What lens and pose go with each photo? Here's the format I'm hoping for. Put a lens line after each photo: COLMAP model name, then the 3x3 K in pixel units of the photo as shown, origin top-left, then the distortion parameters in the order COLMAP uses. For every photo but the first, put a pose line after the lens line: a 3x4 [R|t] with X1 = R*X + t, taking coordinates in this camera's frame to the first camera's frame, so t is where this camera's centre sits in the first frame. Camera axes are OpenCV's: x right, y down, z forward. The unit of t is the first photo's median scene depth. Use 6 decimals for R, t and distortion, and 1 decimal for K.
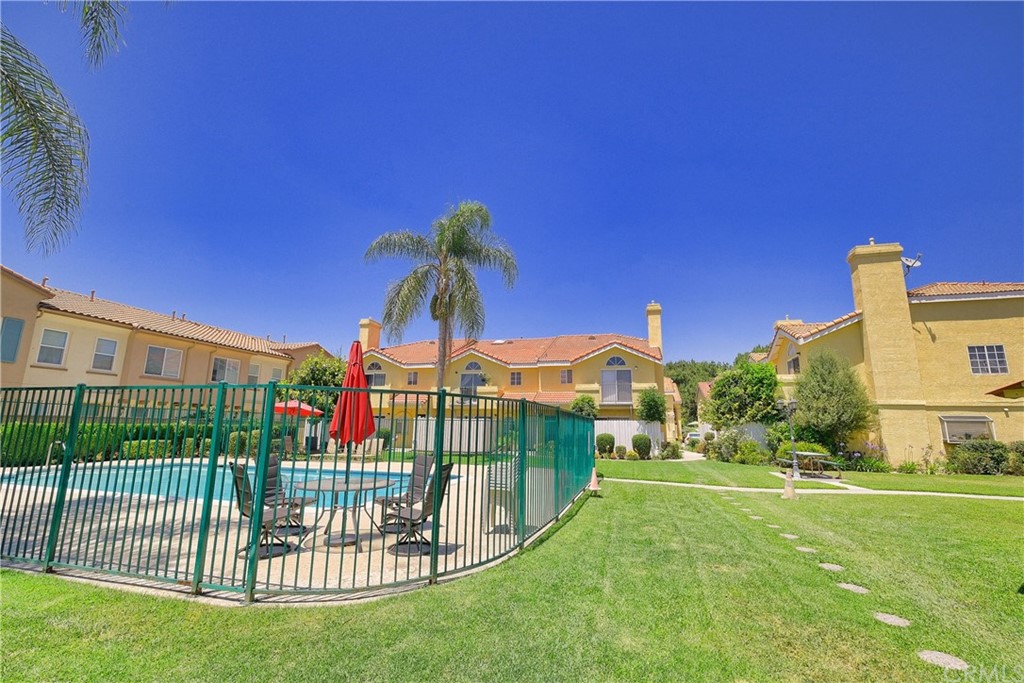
lens RADIAL K [[445.2, 0, 514.7], [0, 445.2, 341.9], [0, 0, 1]] dist [-0.003911, -0.000156]
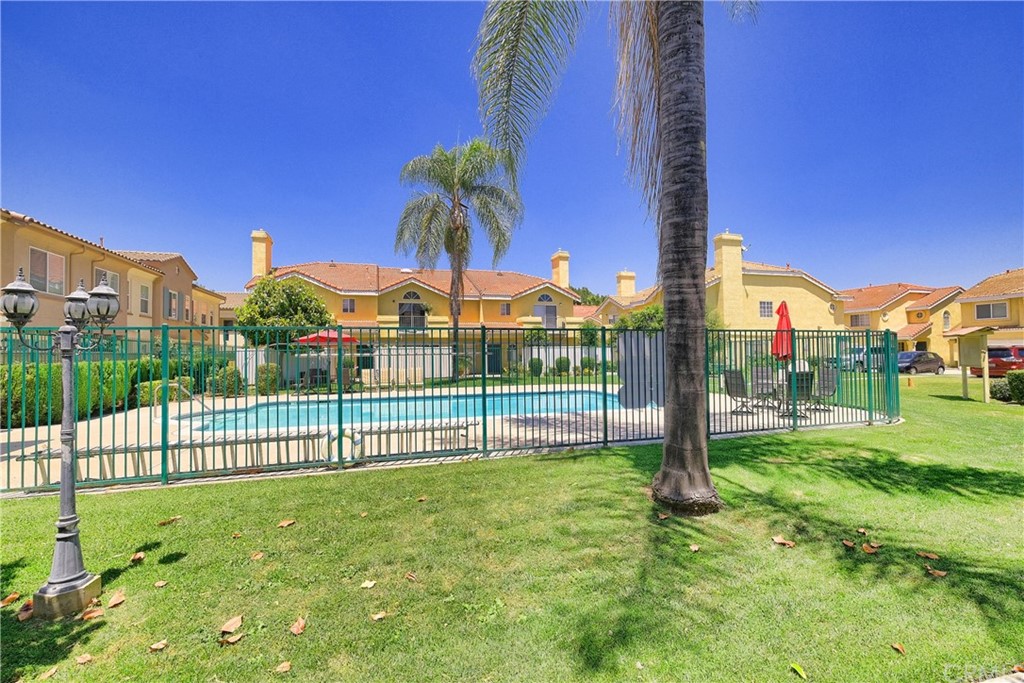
lens RADIAL K [[445.2, 0, 514.7], [0, 445.2, 341.9], [0, 0, 1]] dist [-0.003911, -0.000156]
pose [[0.850269, -0.006407, 0.526309, -0.526825], [-0.078198, 0.987291, 0.138351, 0.000681], [-0.520507, -0.158792, 0.838962, 0.021275]]
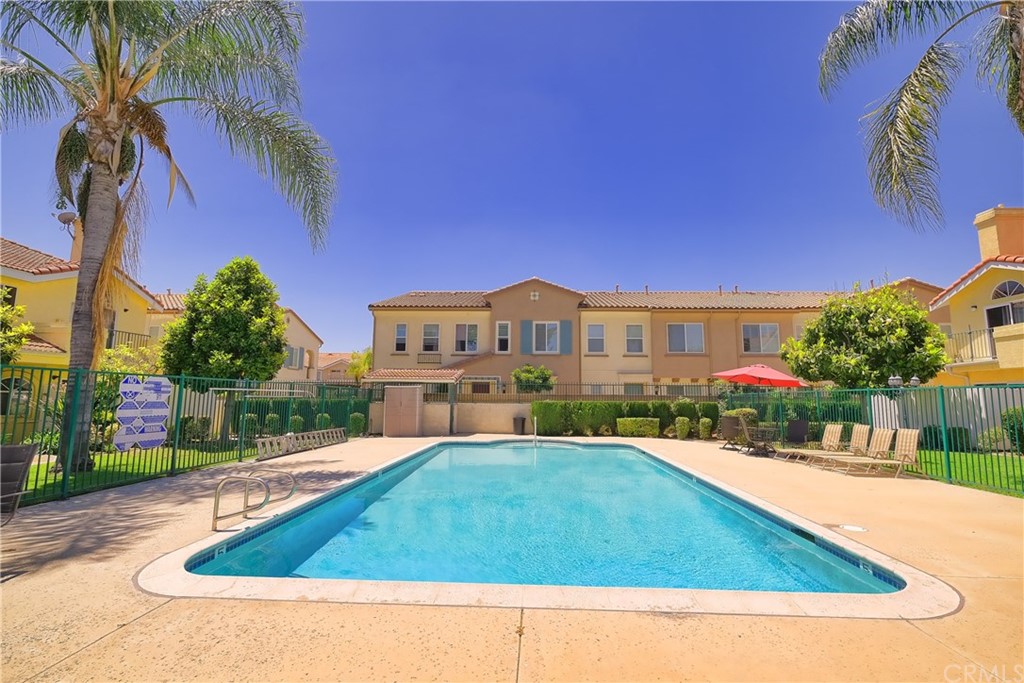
lens RADIAL K [[445.2, 0, 514.7], [0, 445.2, 341.9], [0, 0, 1]] dist [-0.003911, -0.000156]
pose [[0.229539, -0.133909, -0.964044, 0.055544], [0.177465, 0.979645, -0.093821, 0.078108], [0.956984, -0.149548, 0.248631, 0.399531]]
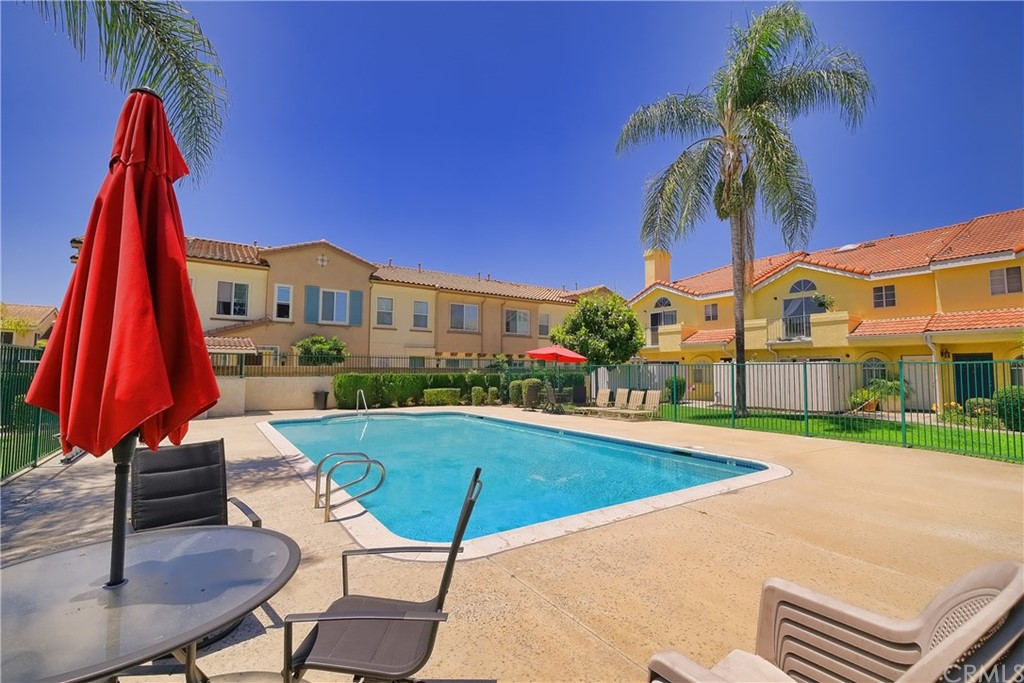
lens RADIAL K [[445.2, 0, 514.7], [0, 445.2, 341.9], [0, 0, 1]] dist [-0.003911, -0.000156]
pose [[0.766200, -0.052526, -0.640451, 0.001078], [0.125955, 0.989597, 0.069524, 0.044300], [0.630137, -0.133937, 0.764845, 0.232222]]
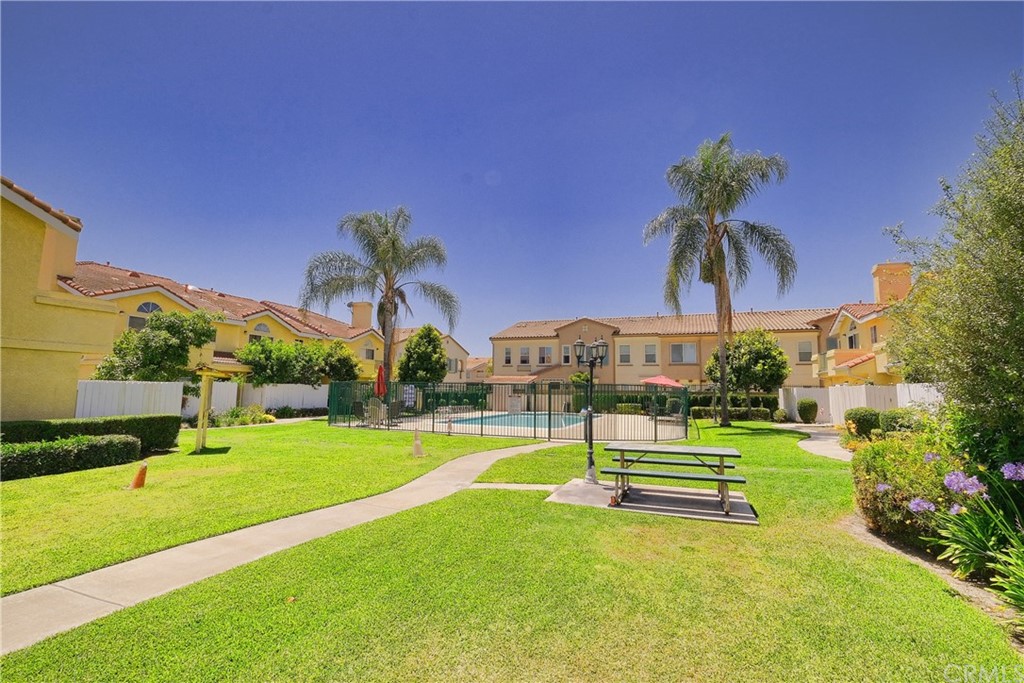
lens RADIAL K [[445.2, 0, 514.7], [0, 445.2, 341.9], [0, 0, 1]] dist [-0.003911, -0.000156]
pose [[-0.092021, -0.122171, -0.988234, 0.710013], [0.173056, 0.975380, -0.136697, 0.112932], [0.980604, -0.183599, -0.068613, 0.555772]]
